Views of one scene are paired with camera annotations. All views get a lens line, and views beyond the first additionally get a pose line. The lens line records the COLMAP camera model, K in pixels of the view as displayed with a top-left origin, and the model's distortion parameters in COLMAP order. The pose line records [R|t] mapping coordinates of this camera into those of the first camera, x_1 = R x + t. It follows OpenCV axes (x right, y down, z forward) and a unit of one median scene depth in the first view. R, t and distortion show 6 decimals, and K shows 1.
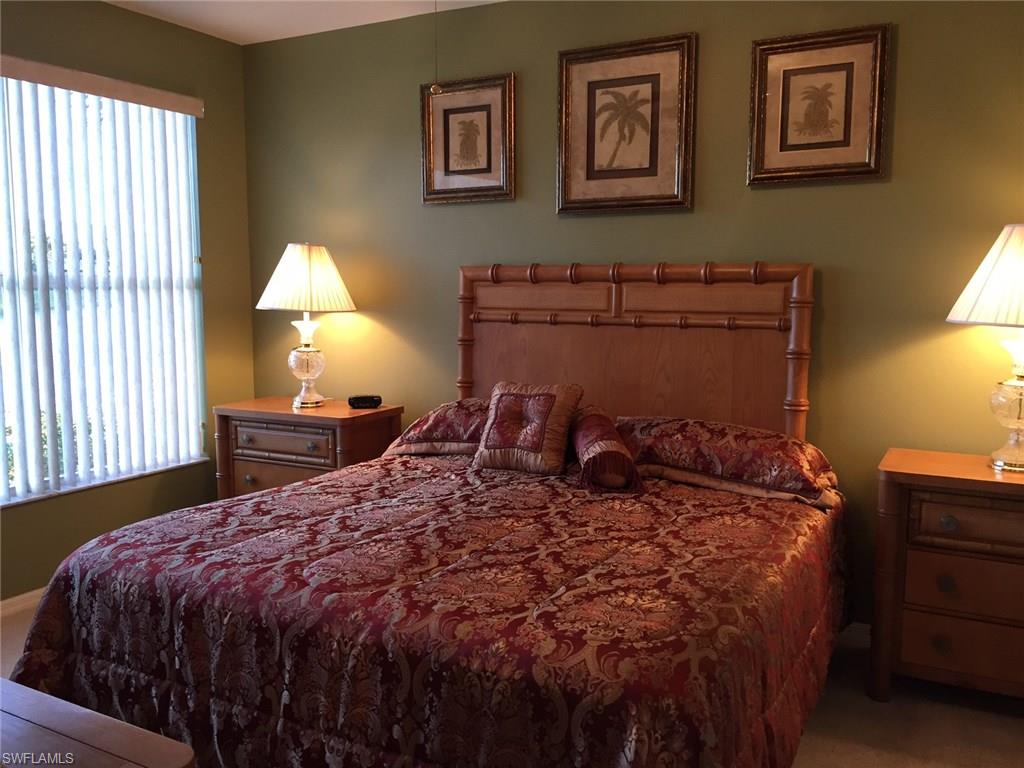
lens RADIAL K [[897.2, 0, 516.7], [0, 897.2, 384.3], [0, 0, 1]] dist [0.086799, -0.088162]
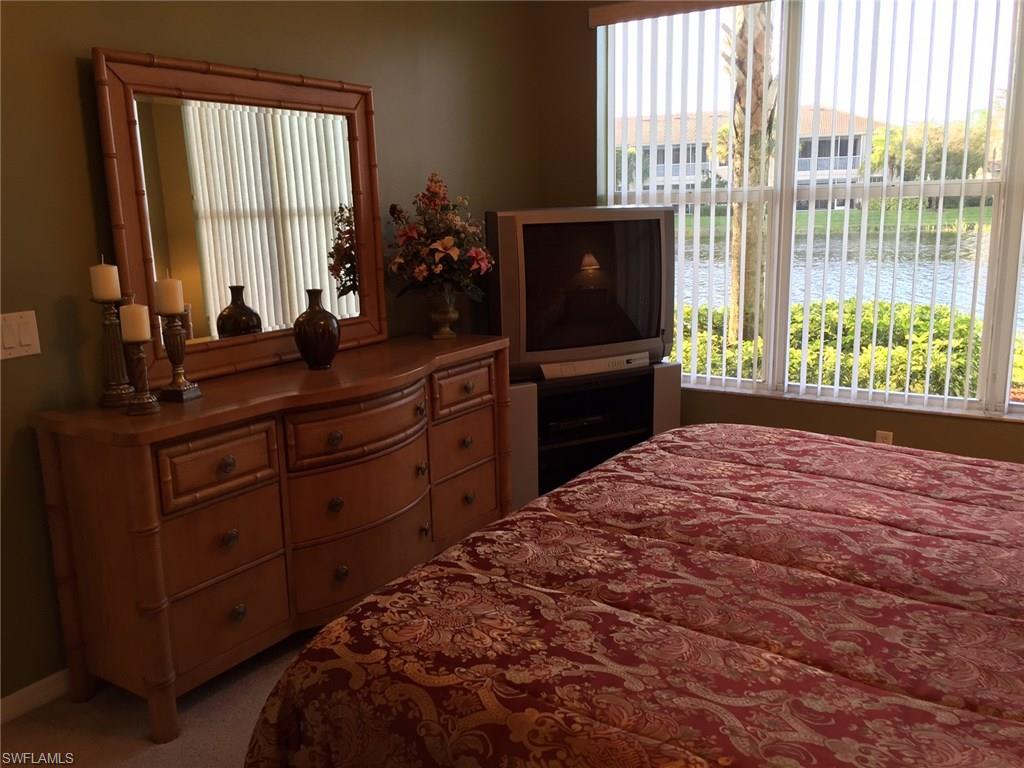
lens RADIAL K [[897.2, 0, 517.4], [0, 897.2, 381.5], [0, 0, 1]] dist [0.086799, -0.088162]
pose [[-0.103888, 0.195233, -0.975239, 0.689238], [-0.084394, 0.975278, 0.204231, -0.100513], [0.991002, 0.103522, -0.084843, 0.872366]]
